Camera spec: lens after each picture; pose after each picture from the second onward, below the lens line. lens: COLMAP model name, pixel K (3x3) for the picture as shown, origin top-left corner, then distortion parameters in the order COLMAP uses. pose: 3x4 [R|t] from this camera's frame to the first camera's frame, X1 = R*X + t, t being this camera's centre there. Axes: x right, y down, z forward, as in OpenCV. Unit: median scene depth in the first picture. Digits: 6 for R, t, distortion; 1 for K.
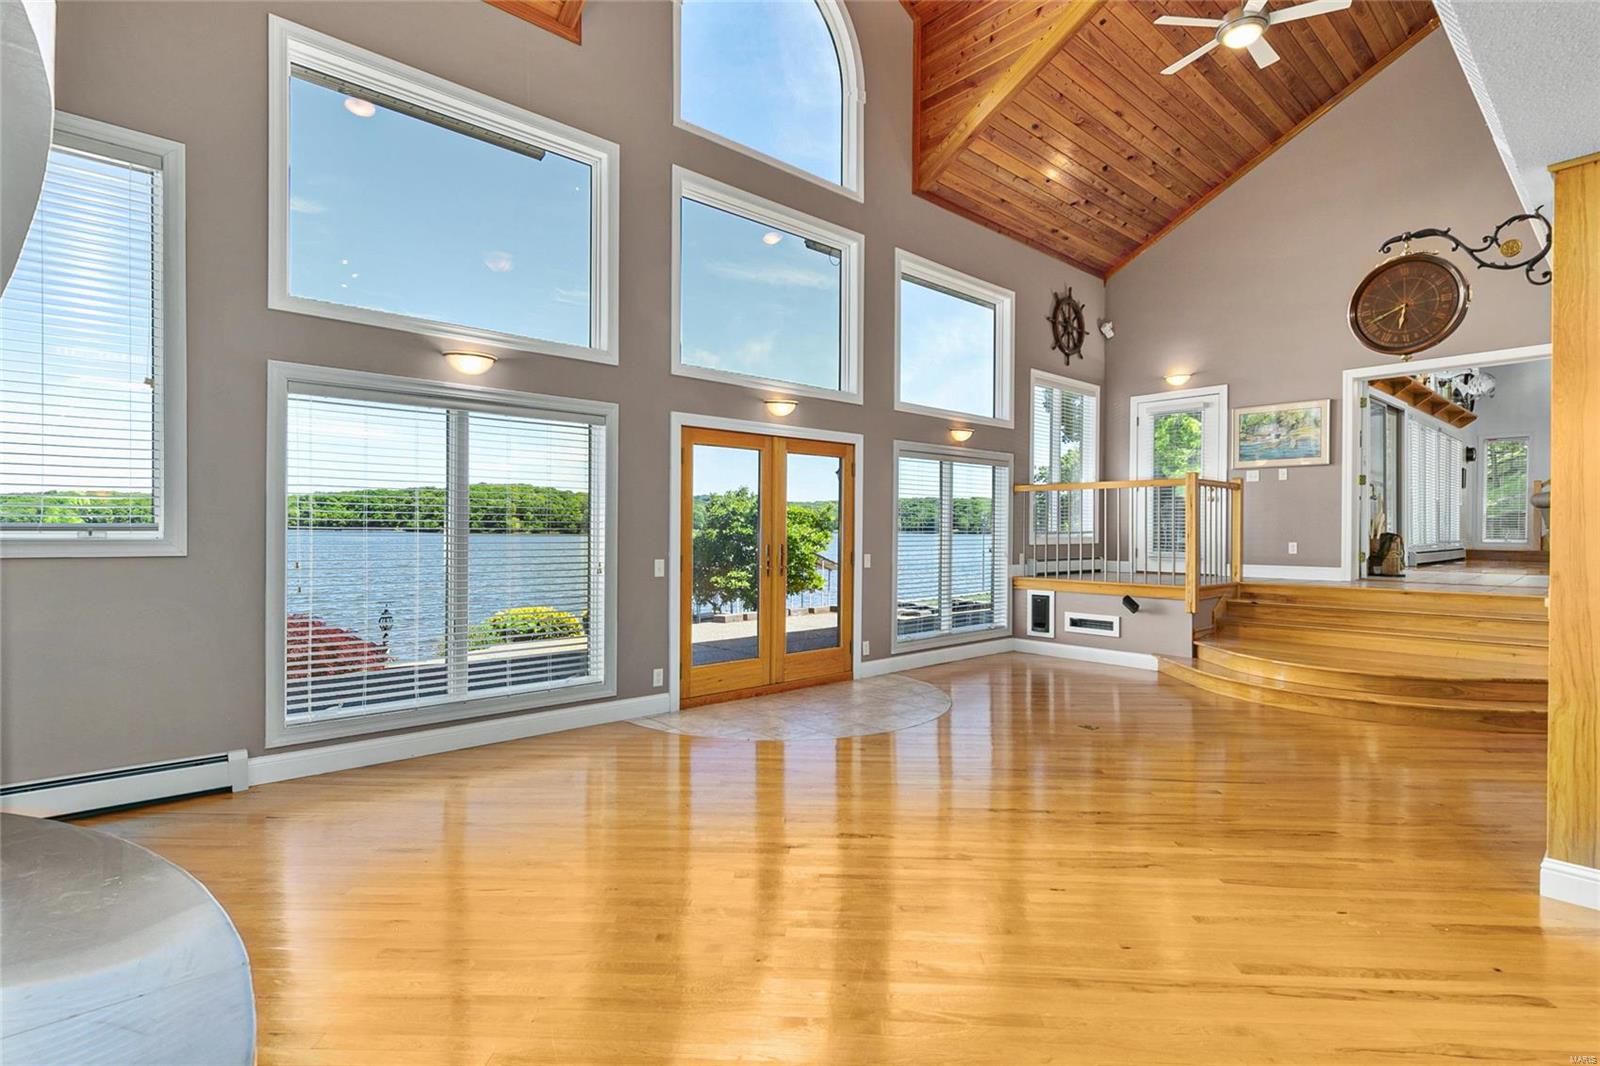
lens RADIAL K [[776.9, 0, 799.5], [0, 776.9, 532.8], [0, 0, 1]] dist [-0.004298, -0.000191]
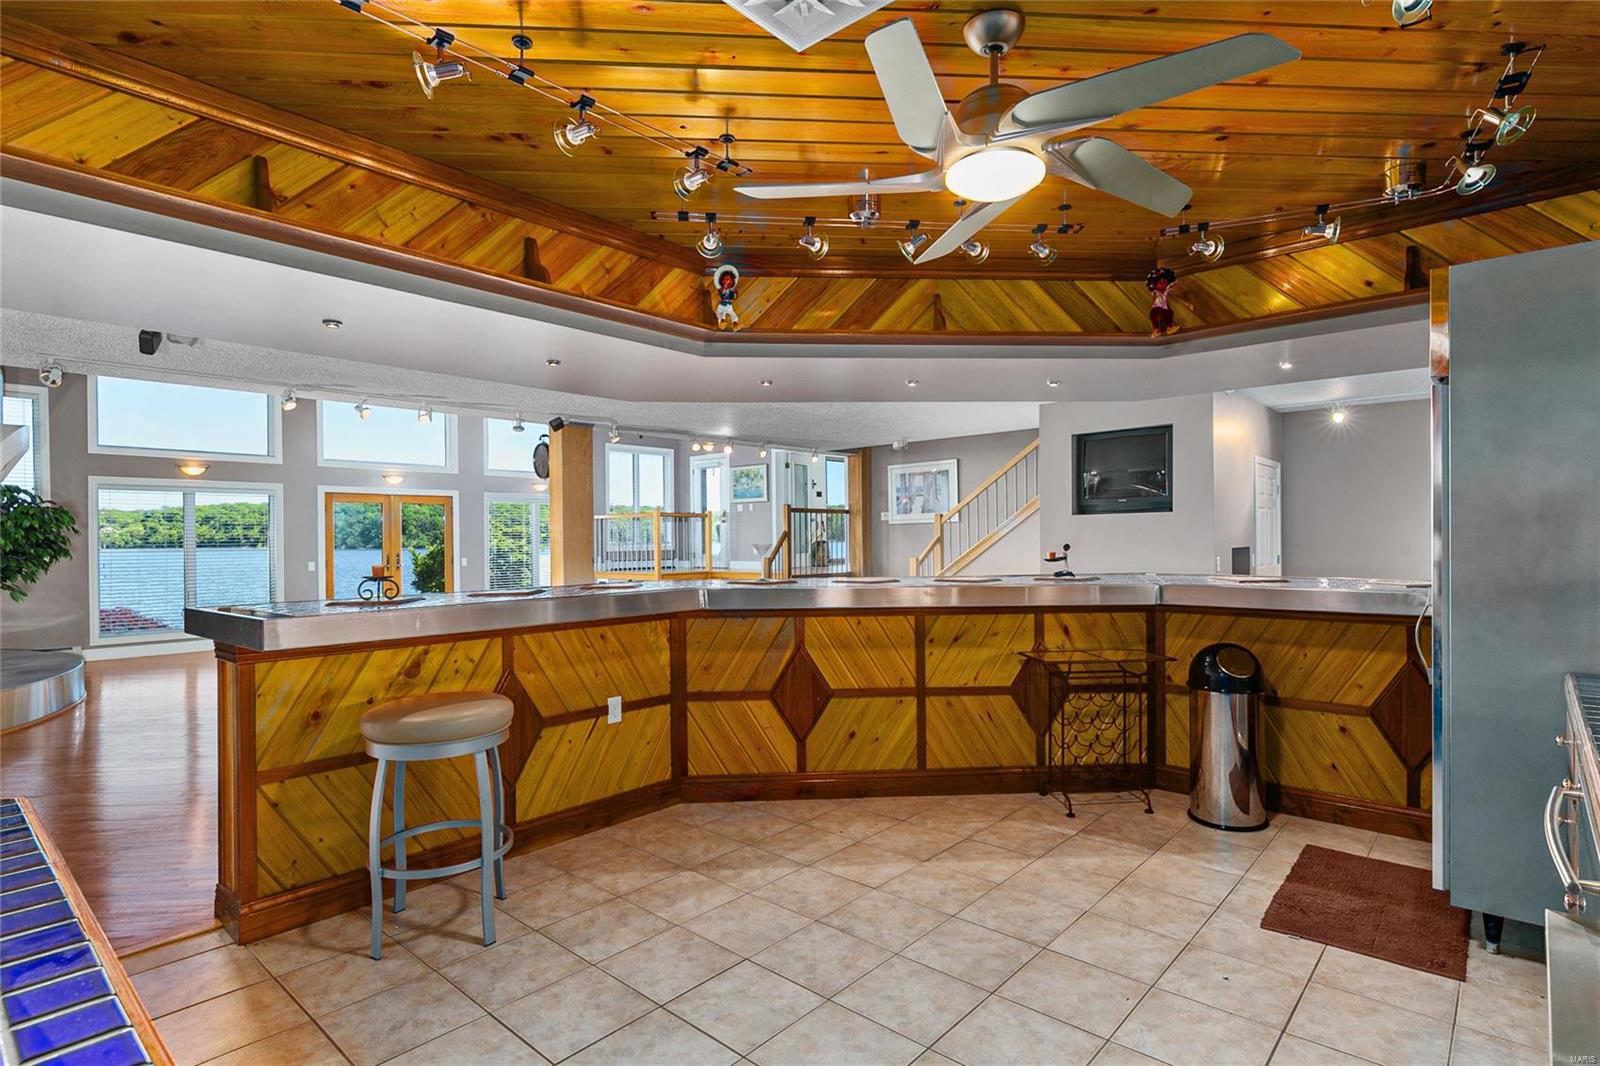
lens RADIAL K [[809.8, 0, 799.8], [0, 809.8, 532.8], [0, 0, 1]] dist [0.000041, 0.000041]
pose [[0.994152, -0.014400, 0.107028, 0.721610], [0.015713, 0.999811, -0.011433, 0.003224], [-0.106843, 0.013048, 0.994190, -1.008187]]
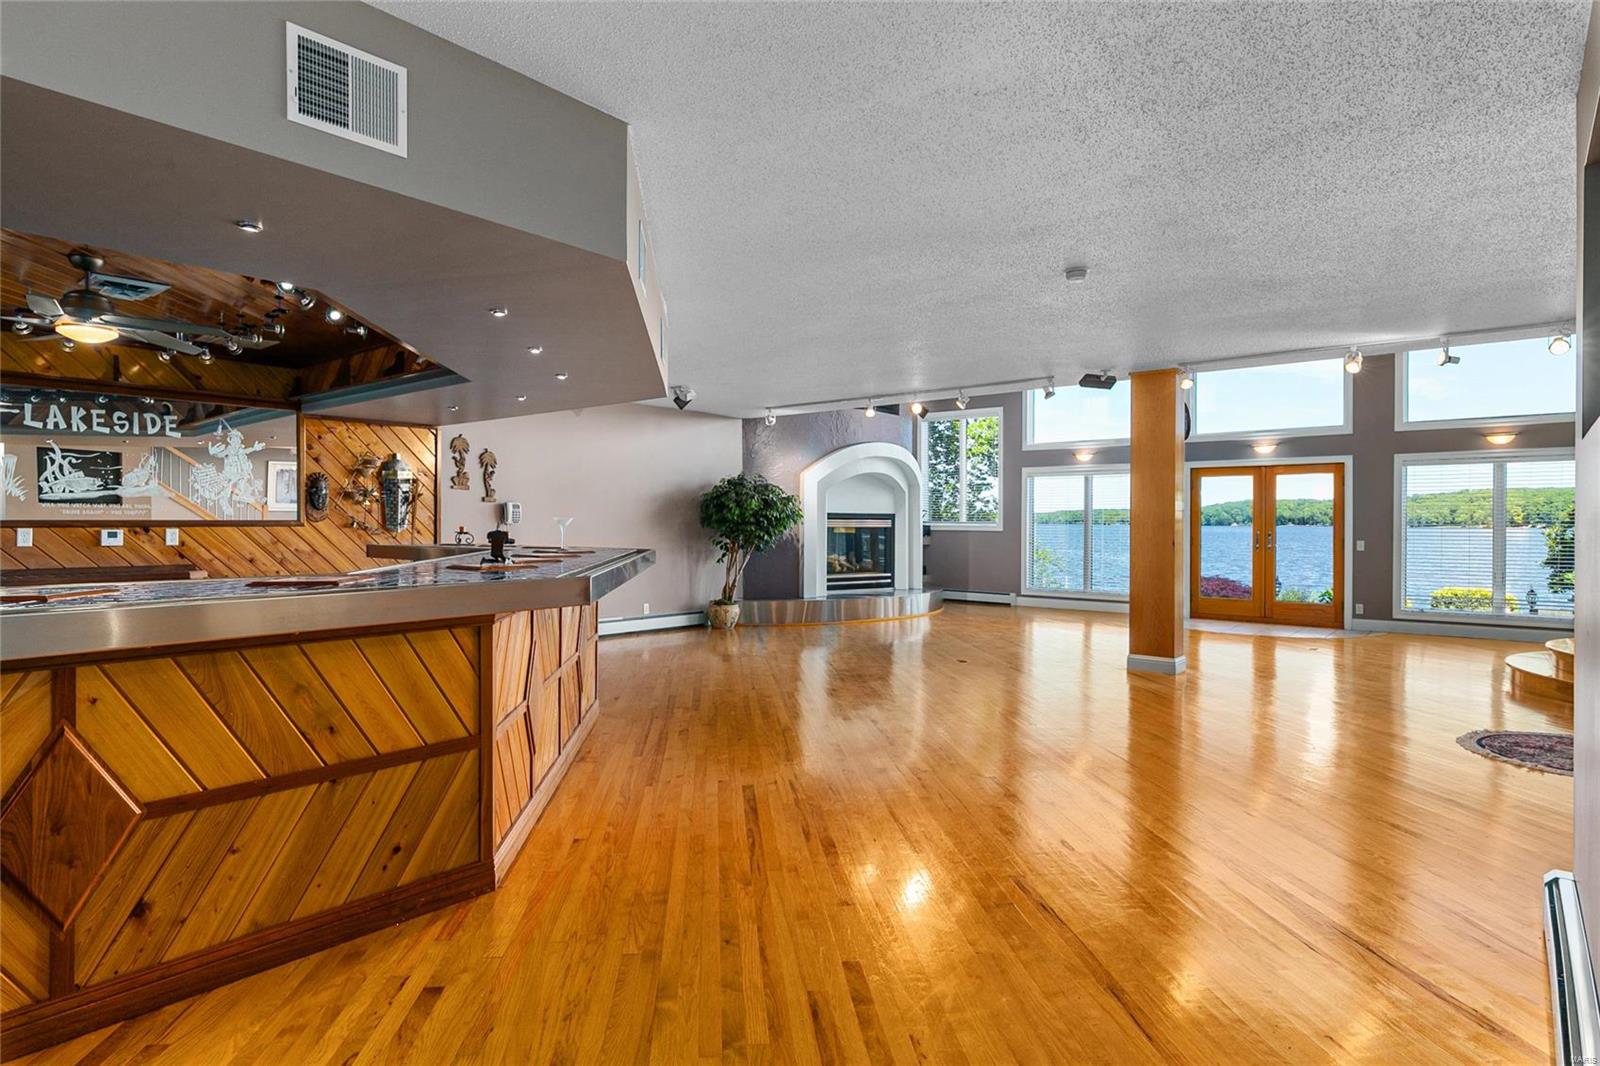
lens RADIAL K [[869.4, 0, 798.5], [0, 869.4, 530.1], [0, 0, 1]] dist [-0.002883, -0.000681]
pose [[0.146548, 0.005665, -0.989187, 1.630327], [-0.008288, 0.999956, 0.004499, 0.010774], [0.989169, 0.007539, 0.146589, -0.233903]]
